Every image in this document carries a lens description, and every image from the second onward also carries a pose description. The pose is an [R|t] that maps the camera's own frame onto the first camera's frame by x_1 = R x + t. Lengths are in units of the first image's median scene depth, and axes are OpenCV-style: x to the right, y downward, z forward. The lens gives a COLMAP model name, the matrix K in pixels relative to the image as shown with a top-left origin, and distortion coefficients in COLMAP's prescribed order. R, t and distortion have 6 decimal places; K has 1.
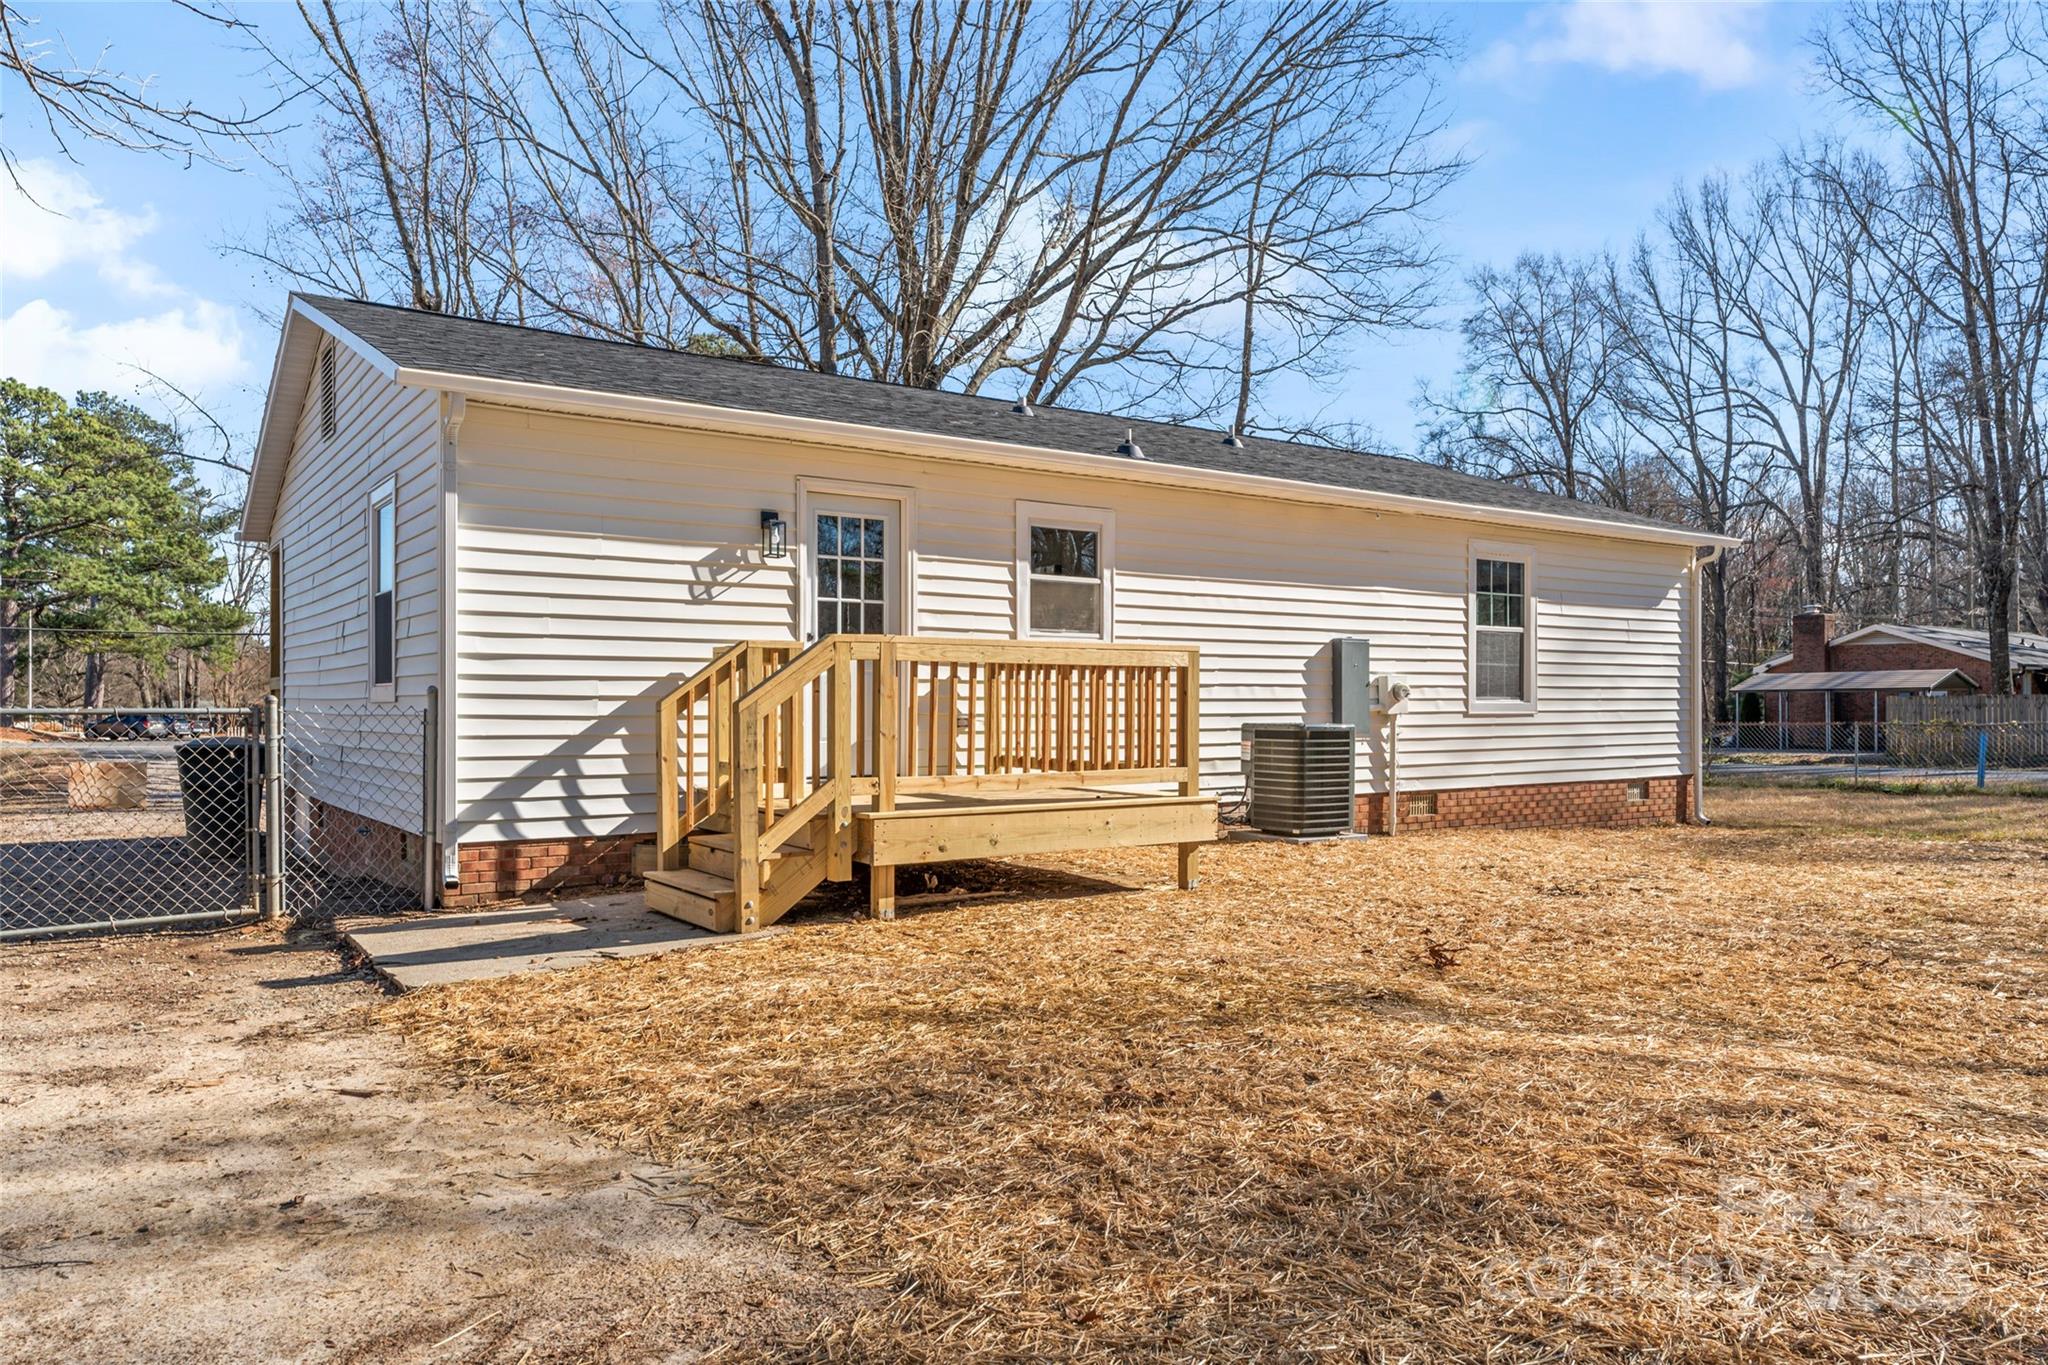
lens RADIAL K [[1395.9, 0, 1023.0], [0, 1395.9, 687.2], [0, 0, 1]] dist [-0.001144, 0.000006]
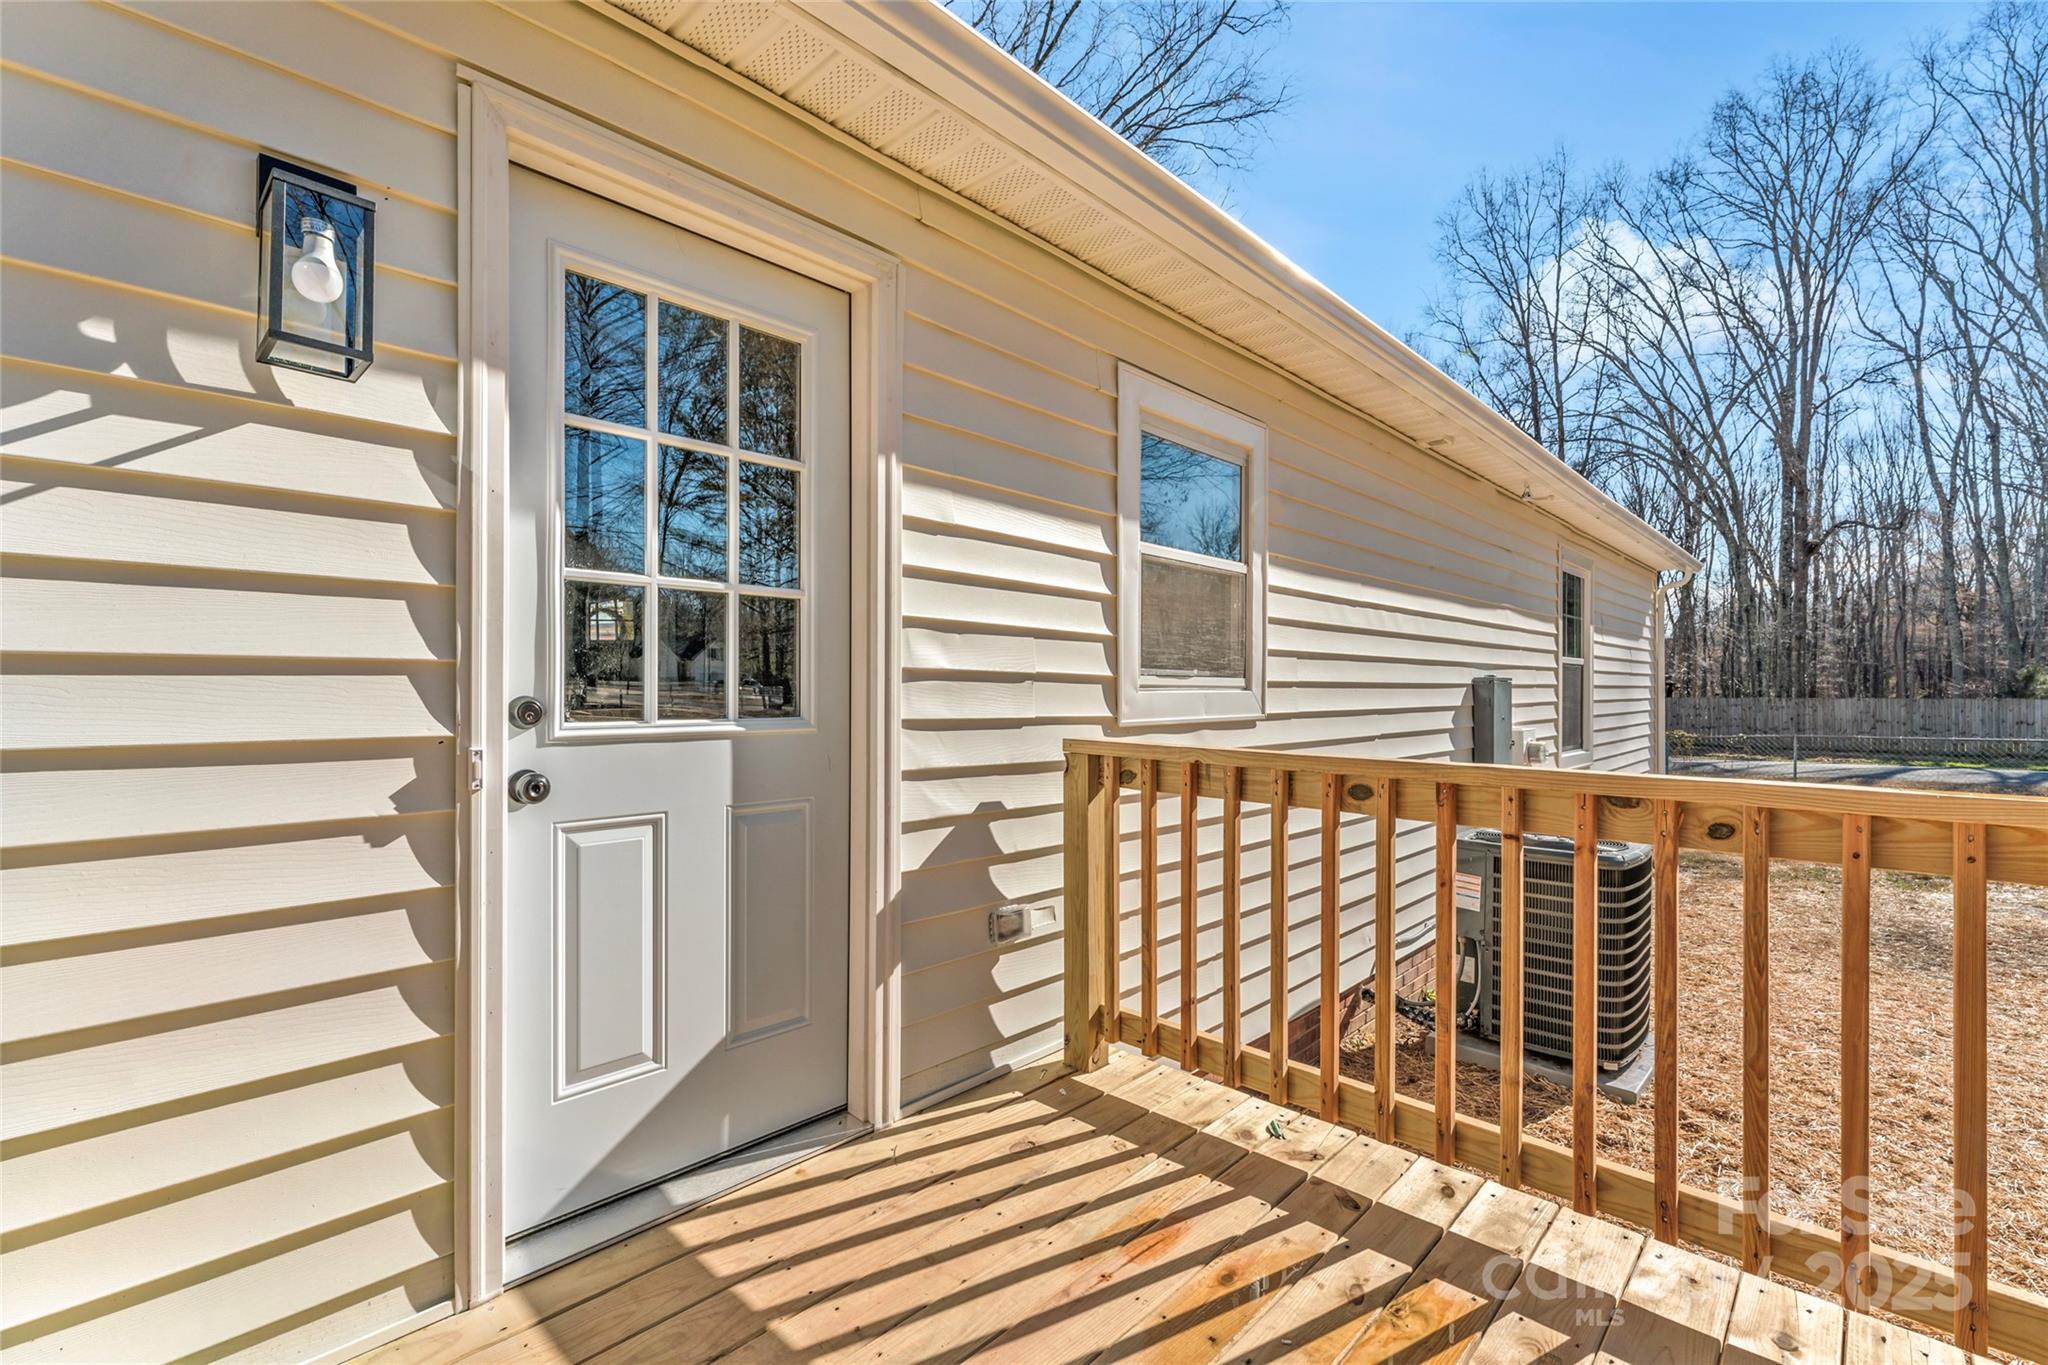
lens RADIAL K [[891.7, 0, 1031.1], [0, 891.7, 686.4], [0, 0, 1]] dist [0.001962, 0.000091]
pose [[0.976606, -0.000077, 0.215039, -0.091326], [-0.000985, 0.999988, 0.004832, -0.040236], [-0.215037, -0.004931, 0.976594, 0.775942]]
